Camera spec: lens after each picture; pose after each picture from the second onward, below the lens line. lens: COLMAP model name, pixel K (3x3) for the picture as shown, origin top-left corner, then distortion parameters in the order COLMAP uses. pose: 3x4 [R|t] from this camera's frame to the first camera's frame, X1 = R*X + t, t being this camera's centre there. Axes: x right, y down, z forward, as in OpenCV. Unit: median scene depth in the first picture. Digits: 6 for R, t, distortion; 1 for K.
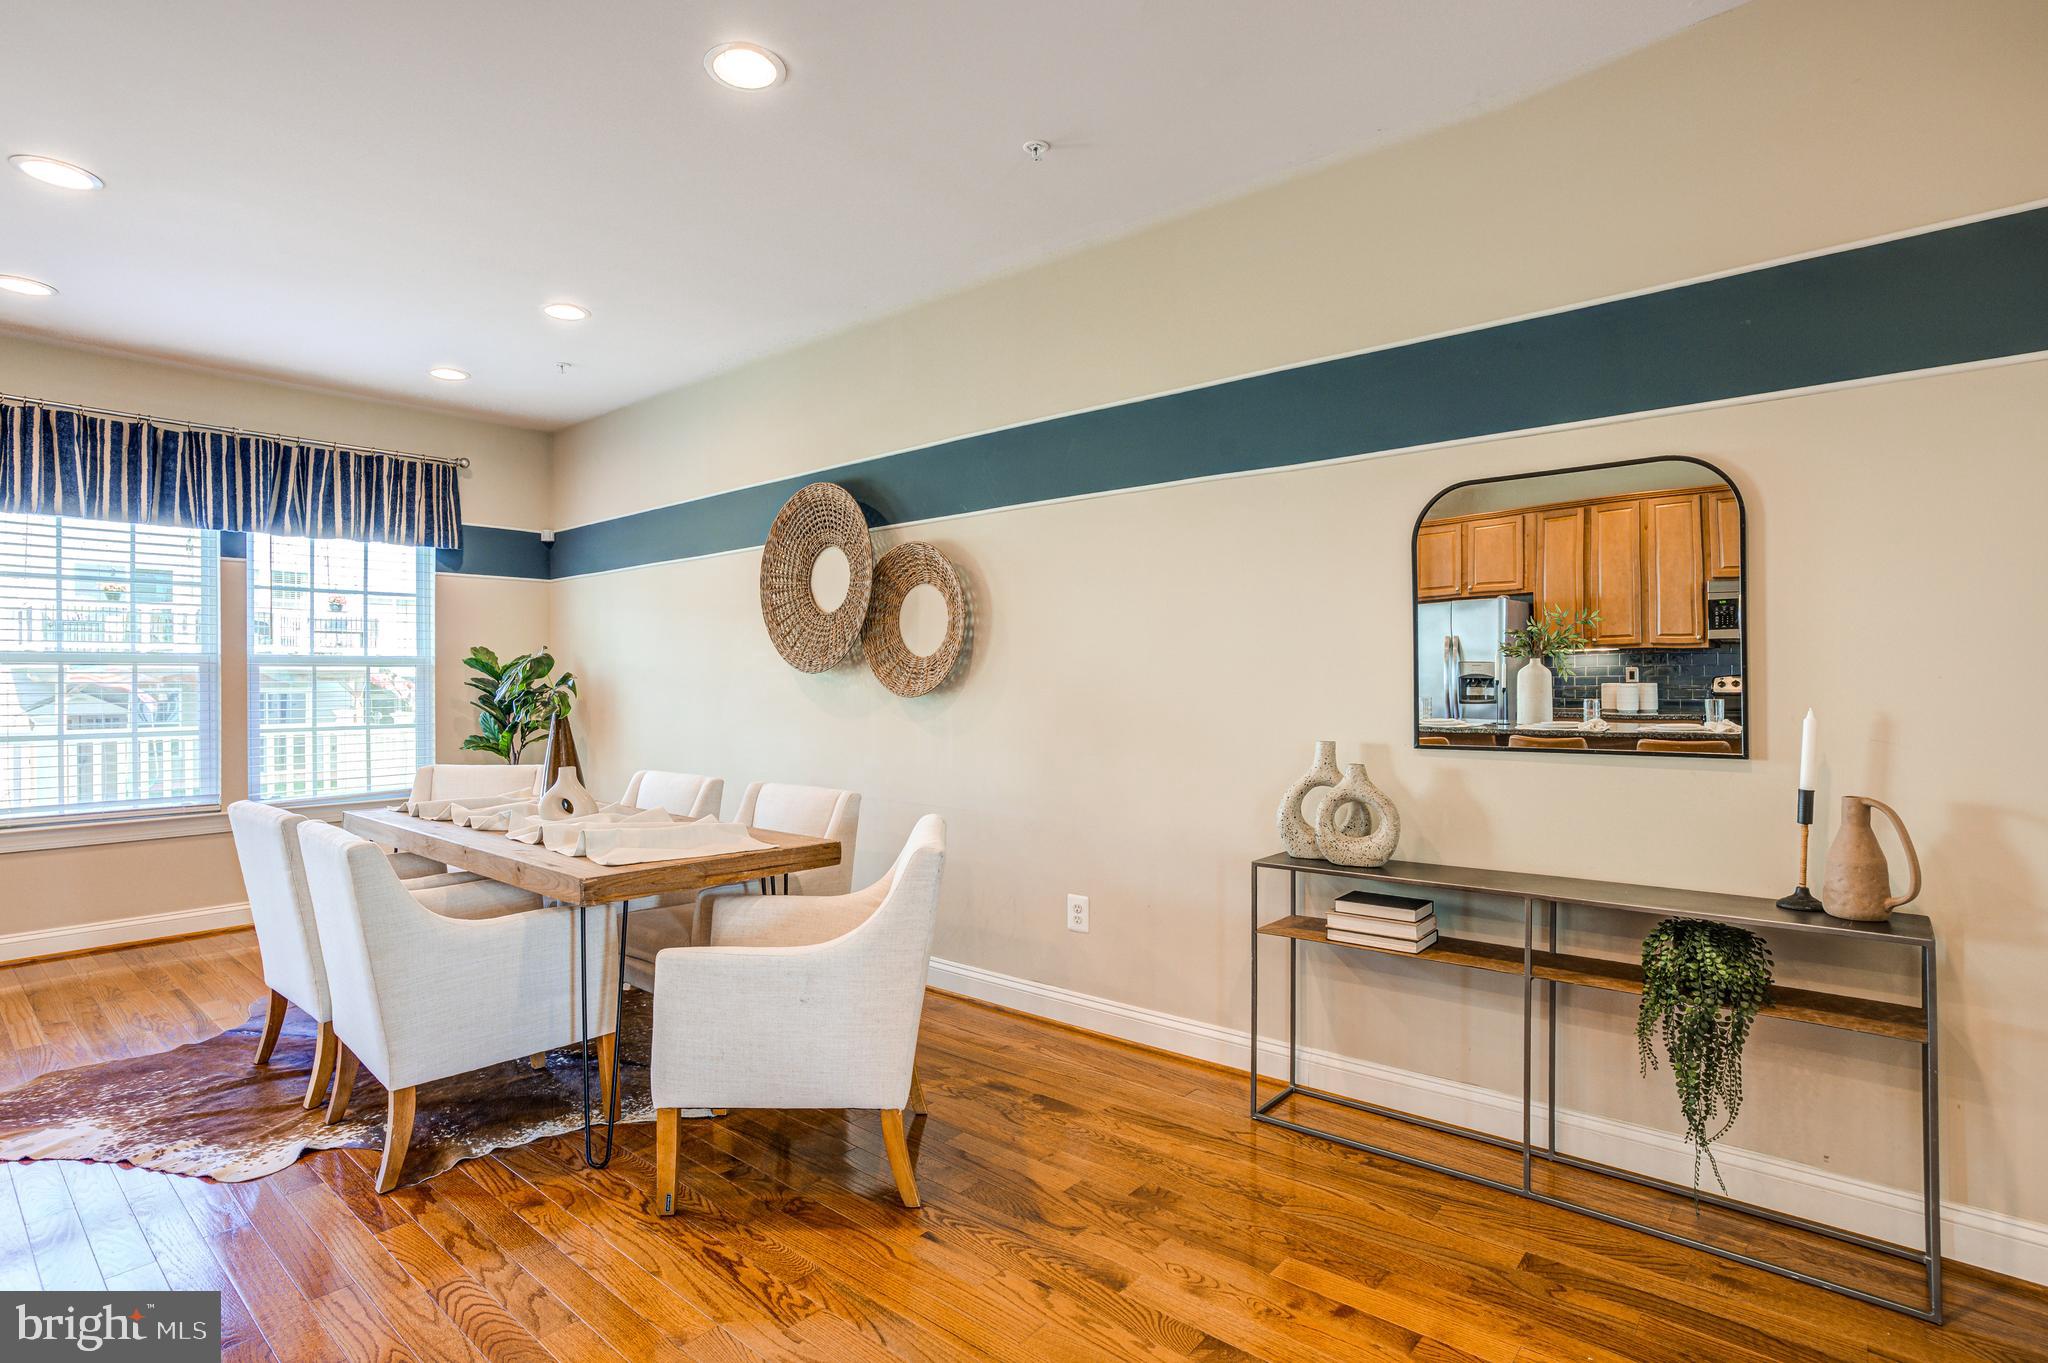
lens RADIAL K [[1012.2, 0, 1010.0], [0, 1012.2, 694.2], [0, 0, 1]] dist [-0.046979, 0.023645]
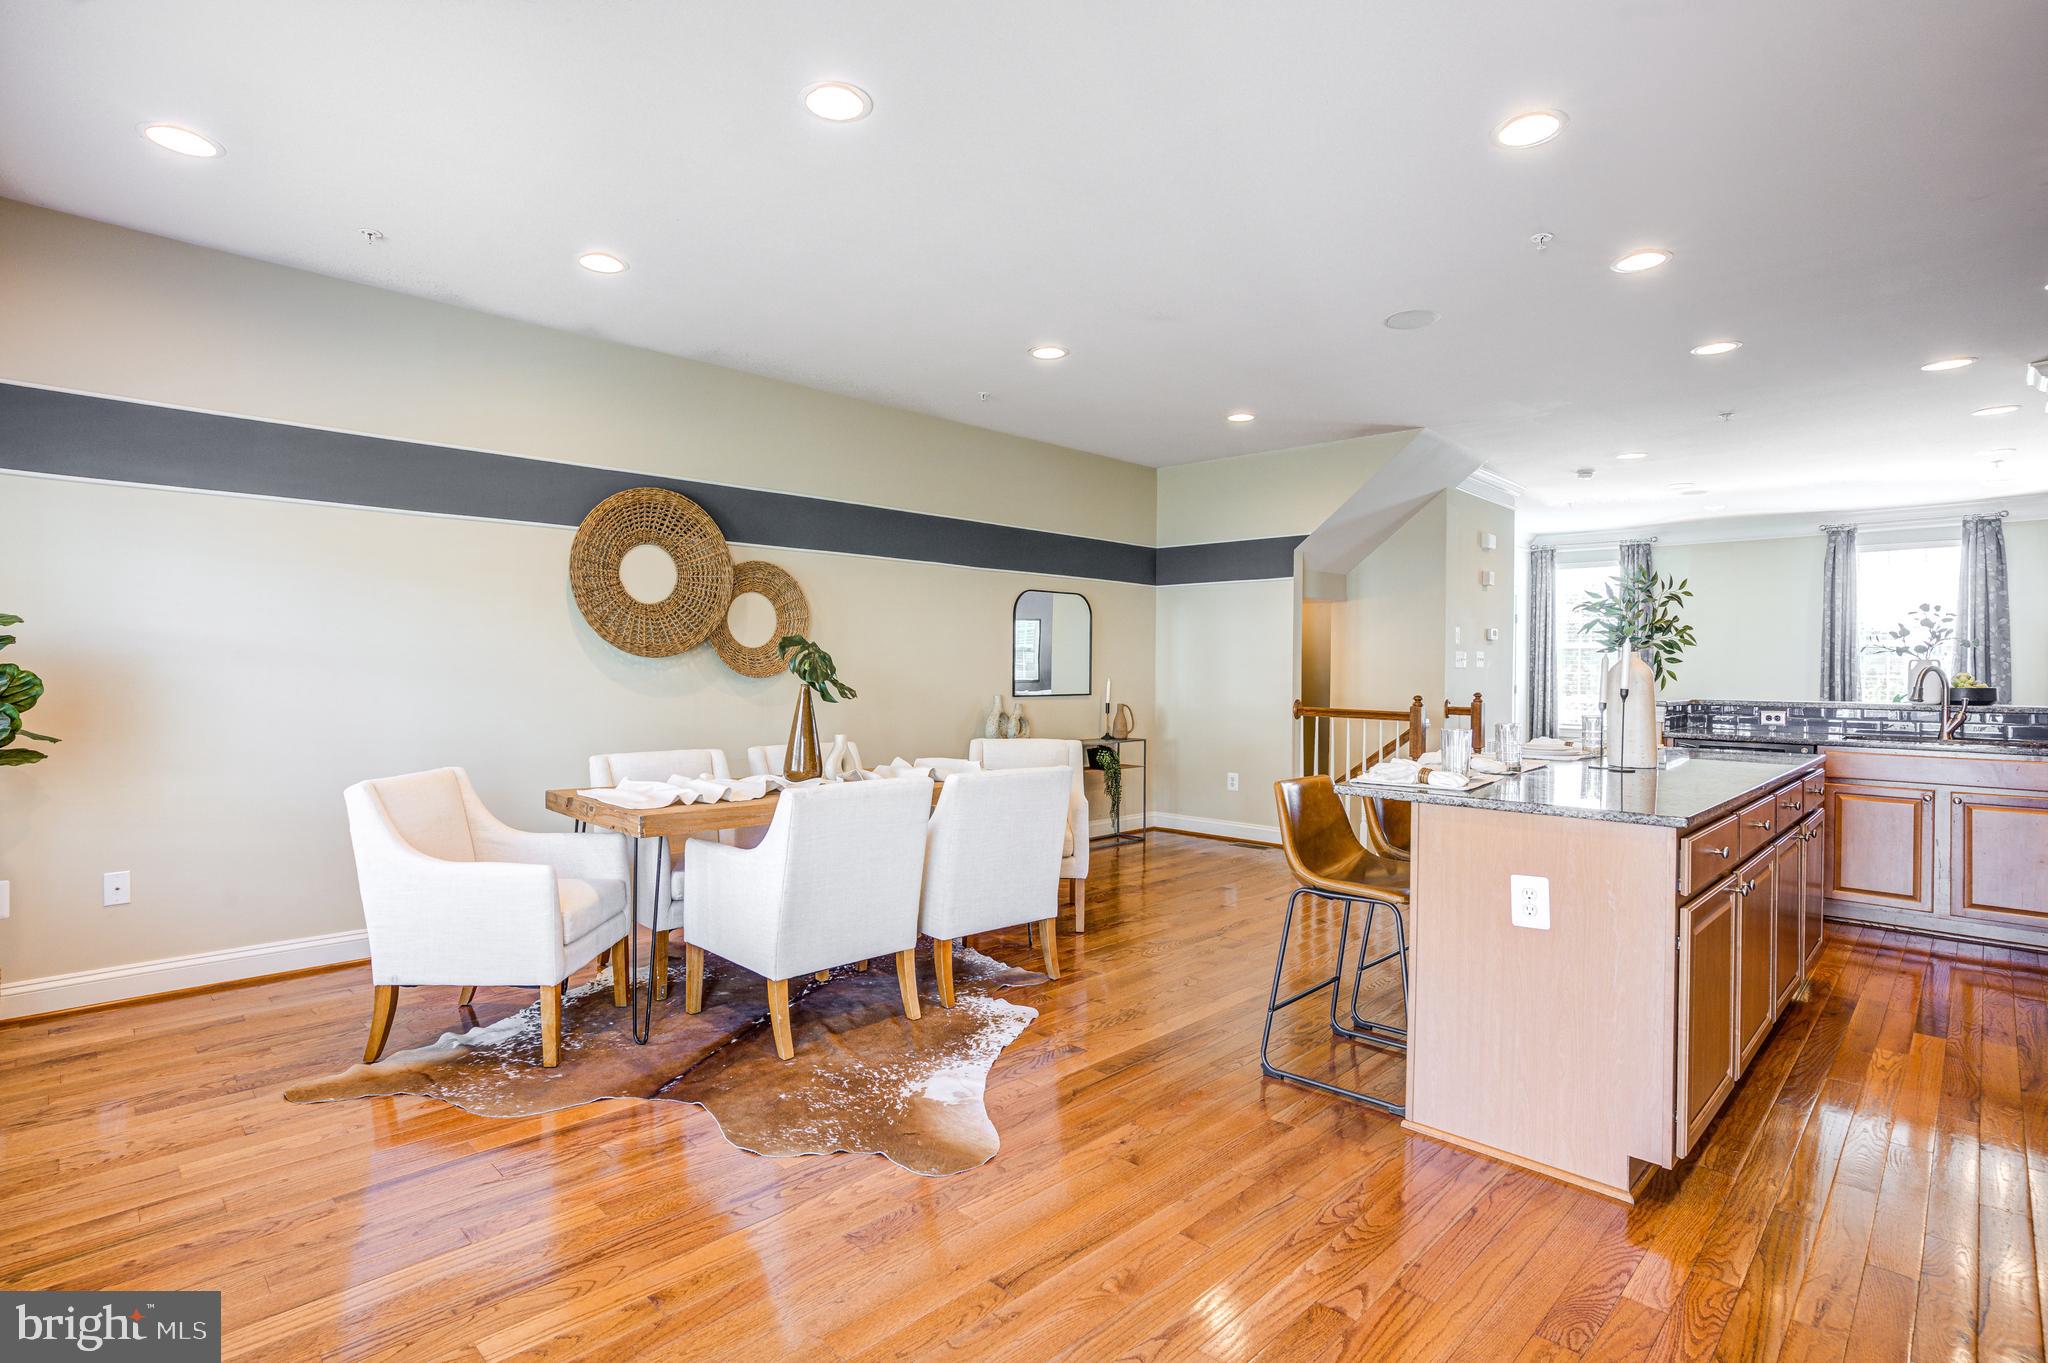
lens RADIAL K [[1012.2, 0, 993.4], [0, 1012.2, 670.1], [0, 0, 1]] dist [-0.046979, 0.023645]
pose [[0.096106, 0.000789, 0.995371, -1.394096], [0.001243, 0.999999, -0.000913, -0.005768], [-0.995370, 0.001325, 0.096104, 0.569472]]
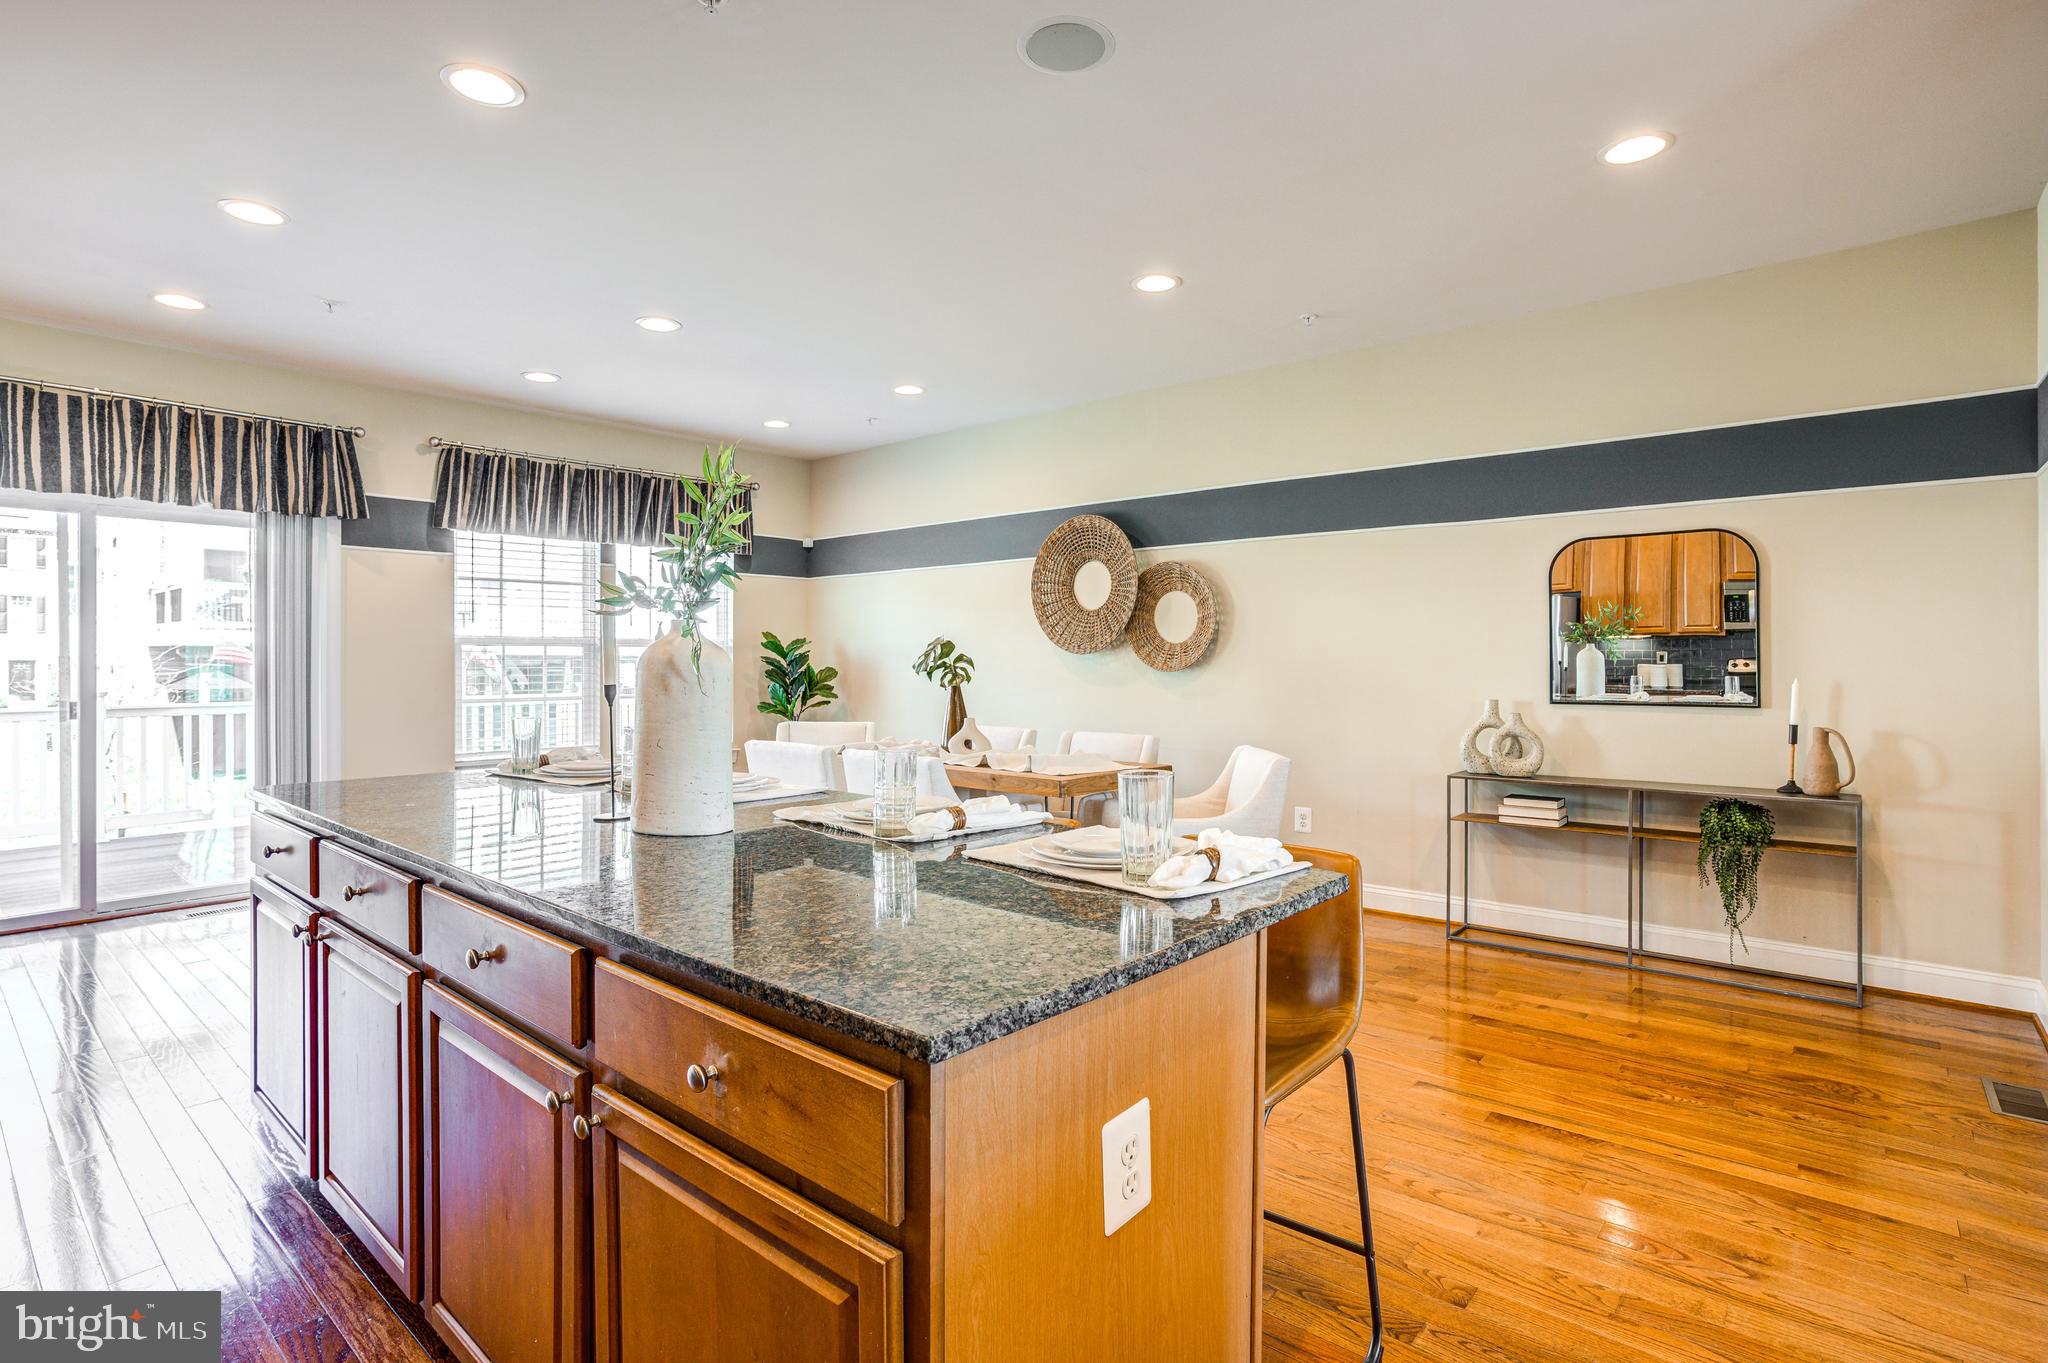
lens RADIAL K [[1012.2, 0, 1025.2], [0, 1012.2, 673.5], [0, 0, 1]] dist [-0.046979, 0.023645]
pose [[0.999972, 0.003709, 0.006465, -0.307726], [-0.003706, 0.999993, -0.000476, 0.006864], [-0.006466, 0.000452, 0.999979, -0.404692]]
